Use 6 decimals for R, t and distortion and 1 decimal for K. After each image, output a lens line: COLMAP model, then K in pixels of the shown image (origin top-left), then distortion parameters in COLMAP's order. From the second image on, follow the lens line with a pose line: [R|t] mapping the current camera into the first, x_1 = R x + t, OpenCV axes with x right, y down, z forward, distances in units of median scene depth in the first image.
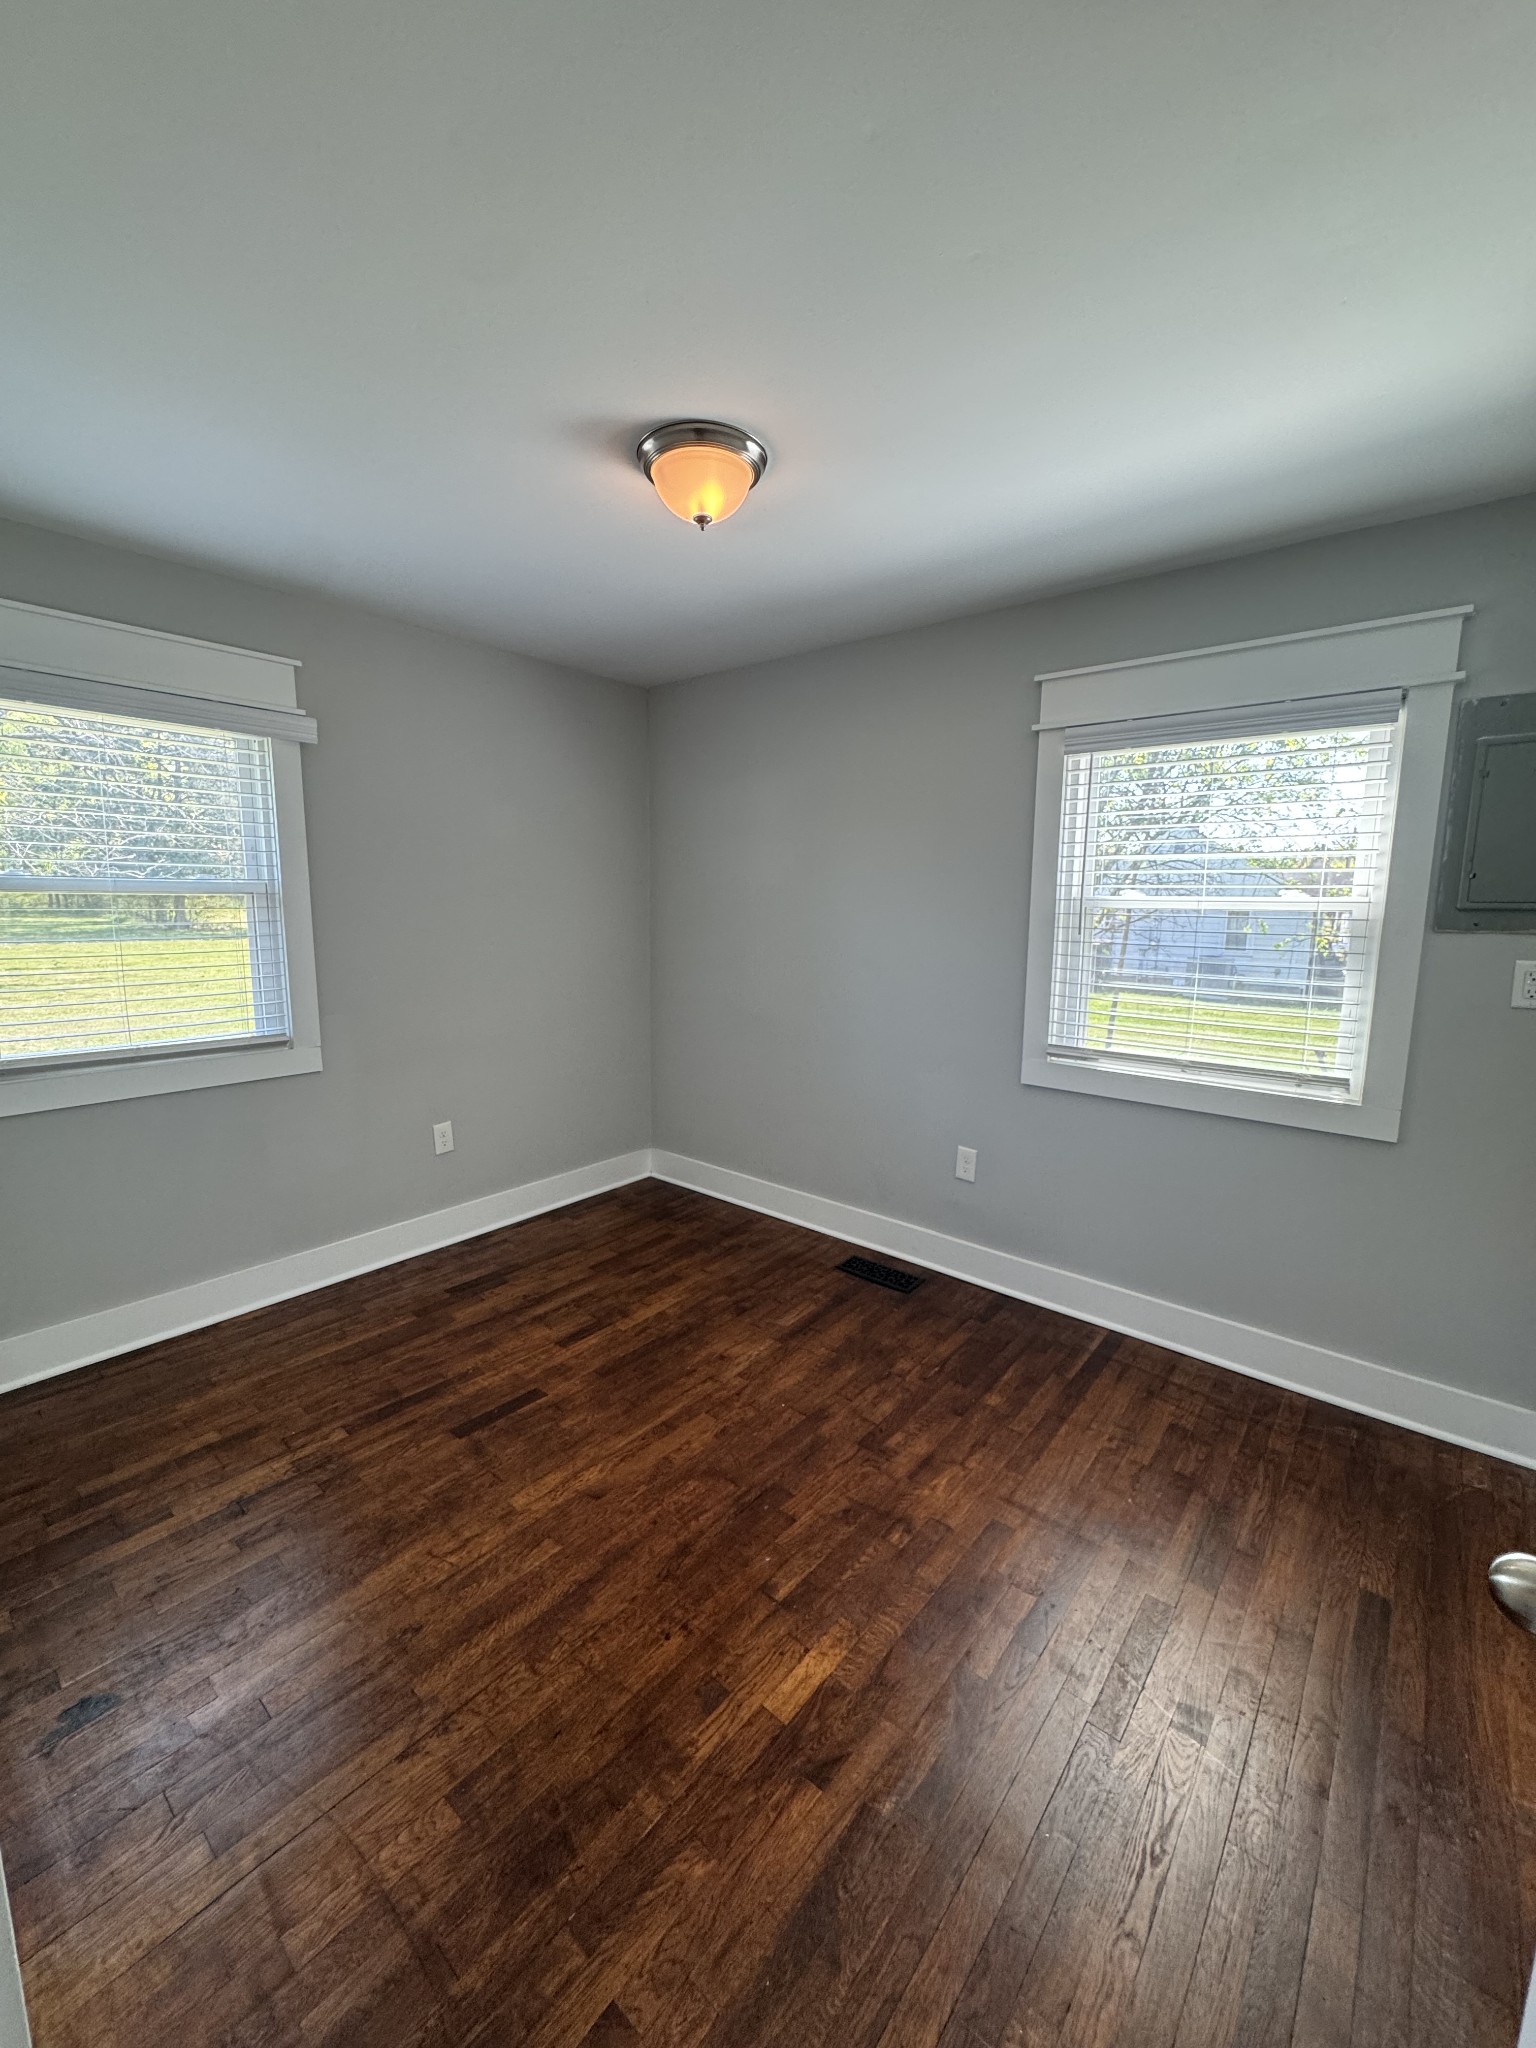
lens RADIAL K [[826.3, 0, 779.8], [0, 826.3, 1016.8], [0, 0, 1]] dist [0.002591, 0.000203]
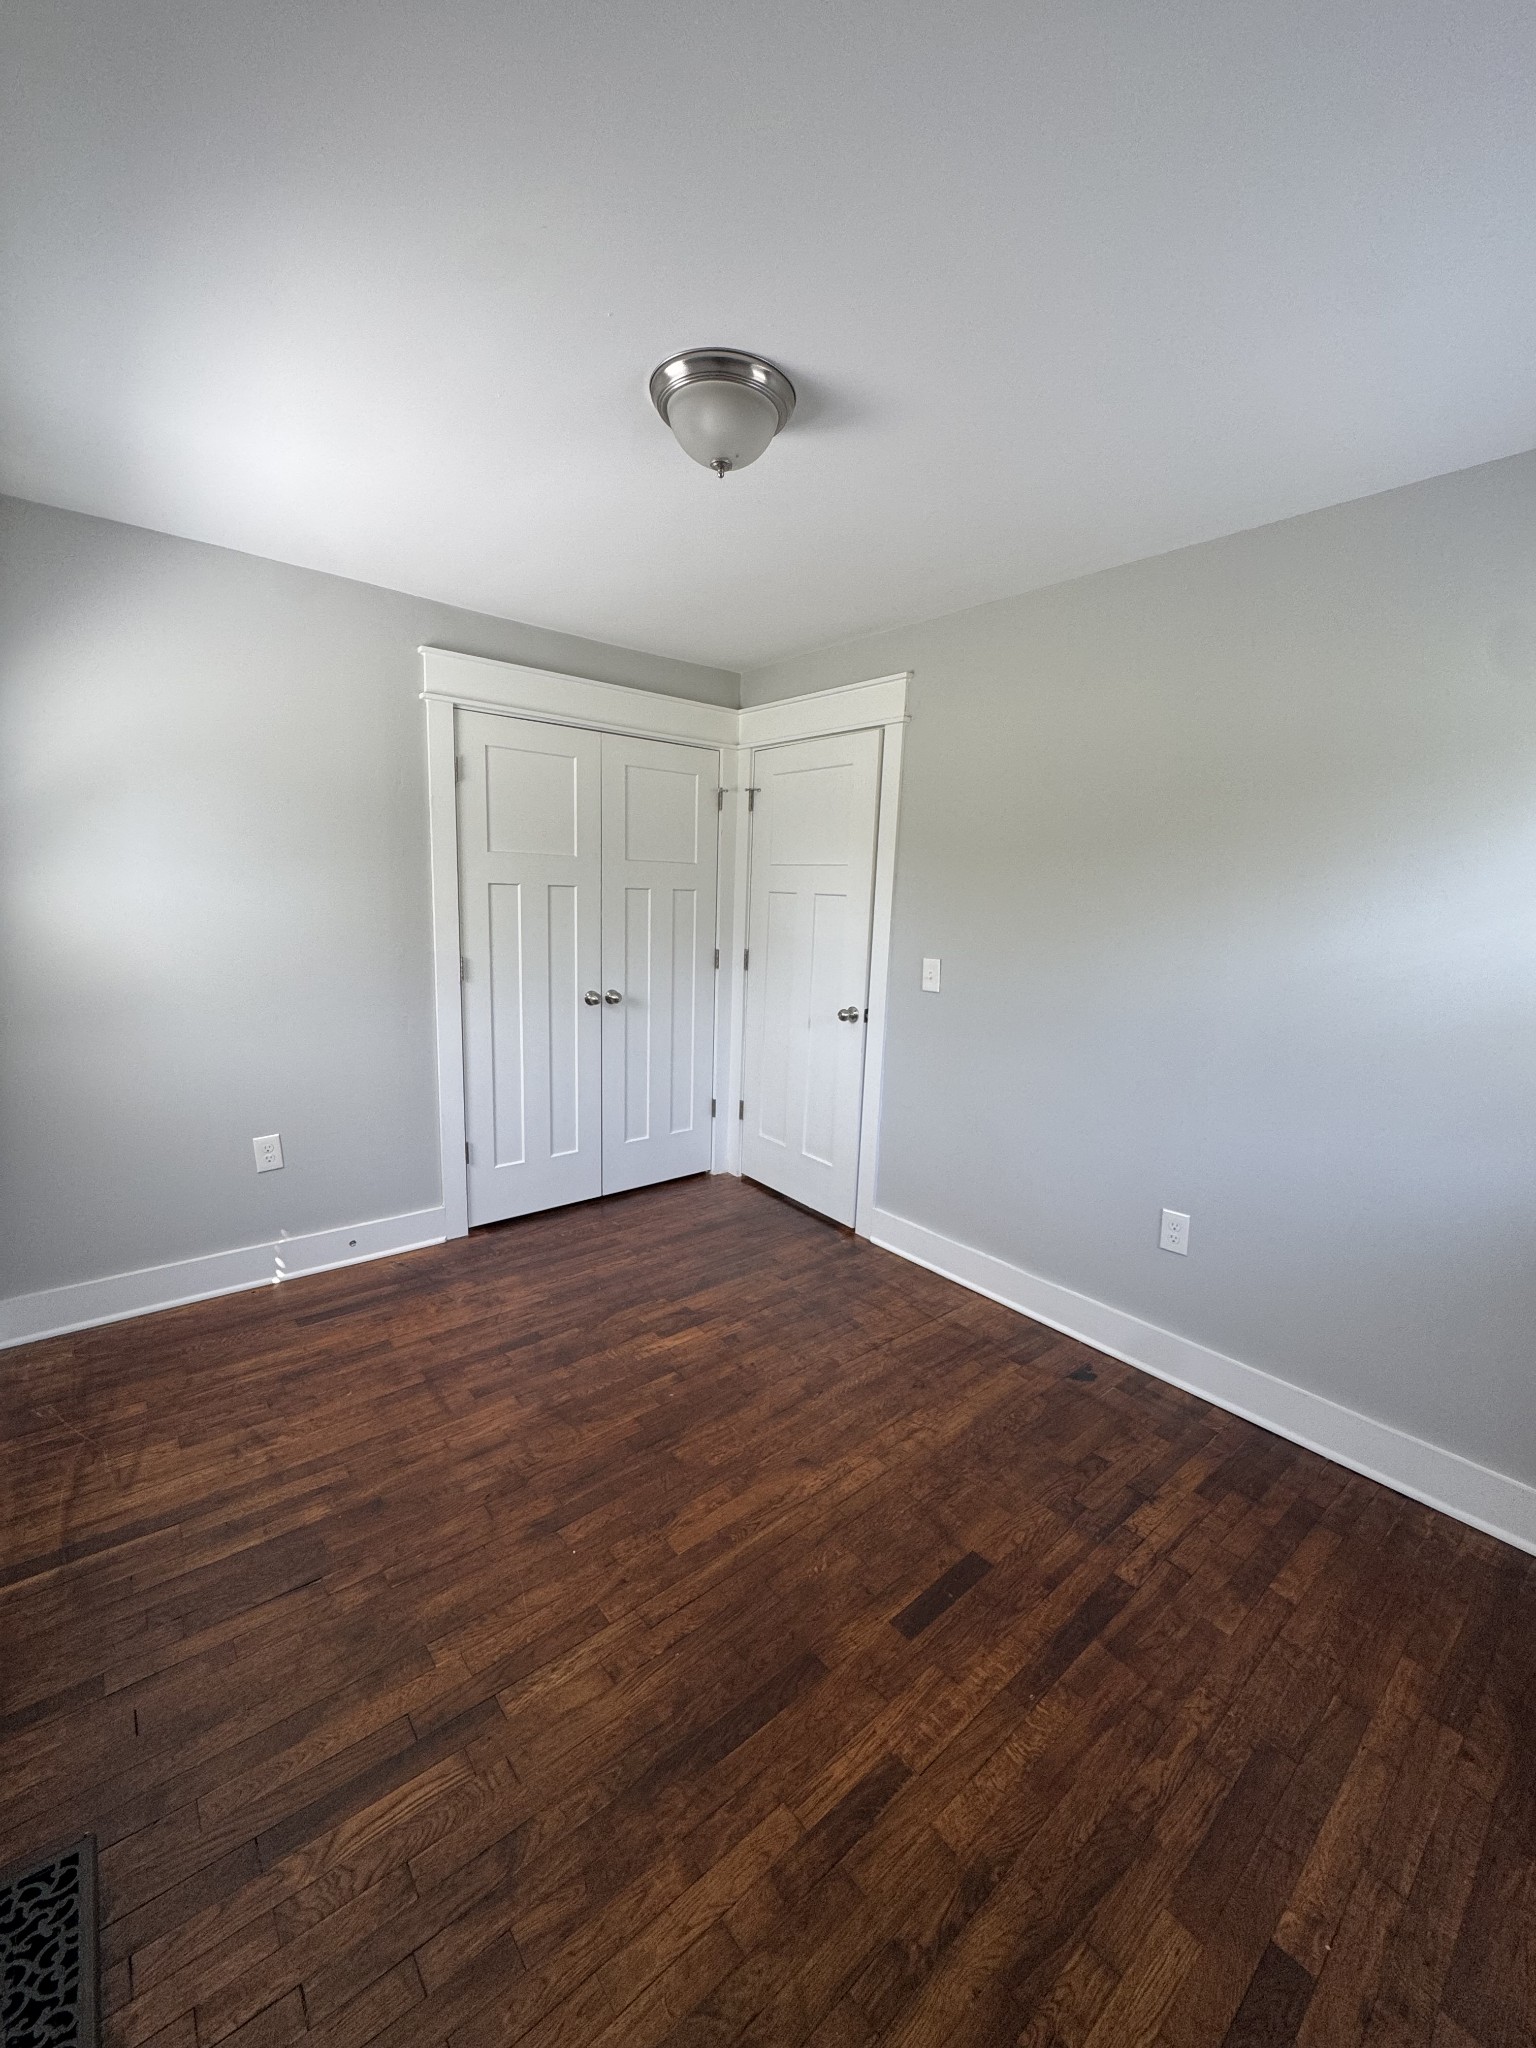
lens RADIAL K [[826.3, 0, 768.9], [0, 826.3, 1025.3], [0, 0, 1]] dist [0.002591, 0.000203]
pose [[-0.979844, -0.079206, 0.183389, -0.290159], [-0.020880, 0.953615, 0.300304, -0.238115], [-0.198668, 0.290422, -0.936048, 1.636337]]
